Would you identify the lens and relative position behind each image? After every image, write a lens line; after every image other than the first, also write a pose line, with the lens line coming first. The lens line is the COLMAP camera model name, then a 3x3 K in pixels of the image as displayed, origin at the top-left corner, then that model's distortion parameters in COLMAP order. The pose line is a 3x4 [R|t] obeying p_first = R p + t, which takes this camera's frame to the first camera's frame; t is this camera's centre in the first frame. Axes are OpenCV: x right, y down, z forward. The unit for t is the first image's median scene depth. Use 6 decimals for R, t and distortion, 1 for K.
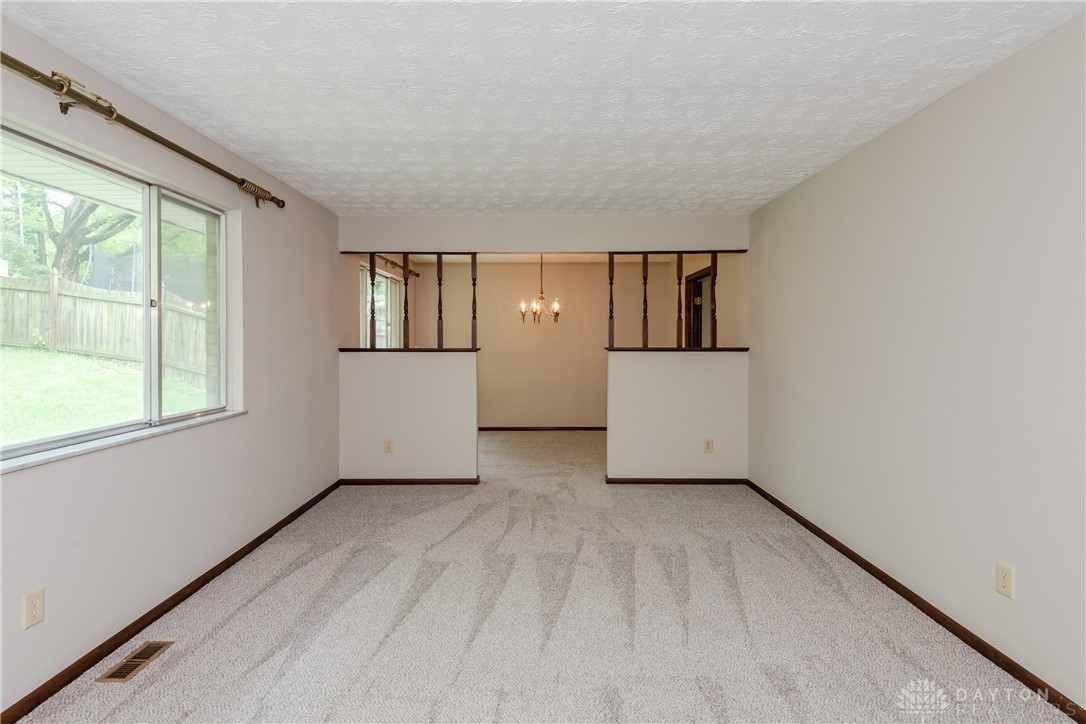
lens RADIAL K [[546.7, 0, 544.0], [0, 546.7, 348.0], [0, 0, 1]] dist [0.048875, -0.034959]
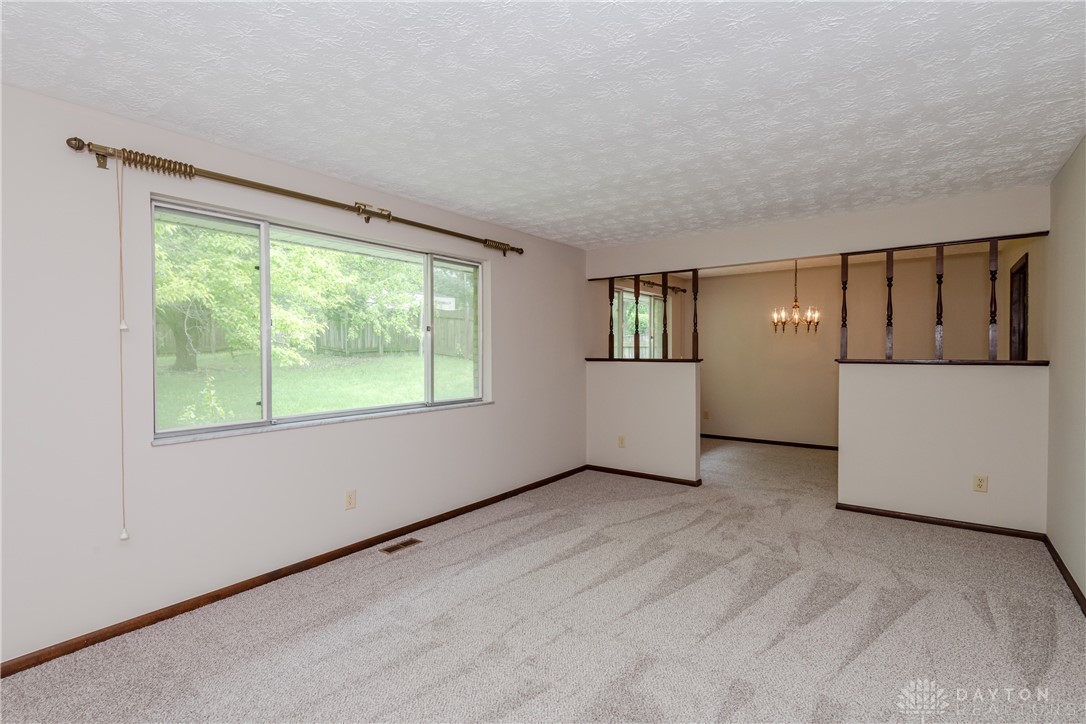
lens RADIAL K [[532.4, 0, 543.0], [0, 532.4, 362.0], [0, 0, 1]] dist [0.043787, -0.031246]
pose [[0.797448, 0.010602, -0.603294, 0.331529], [-0.006685, 0.999939, 0.008736, -0.000868], [0.603350, -0.002933, 0.797471, -0.009679]]
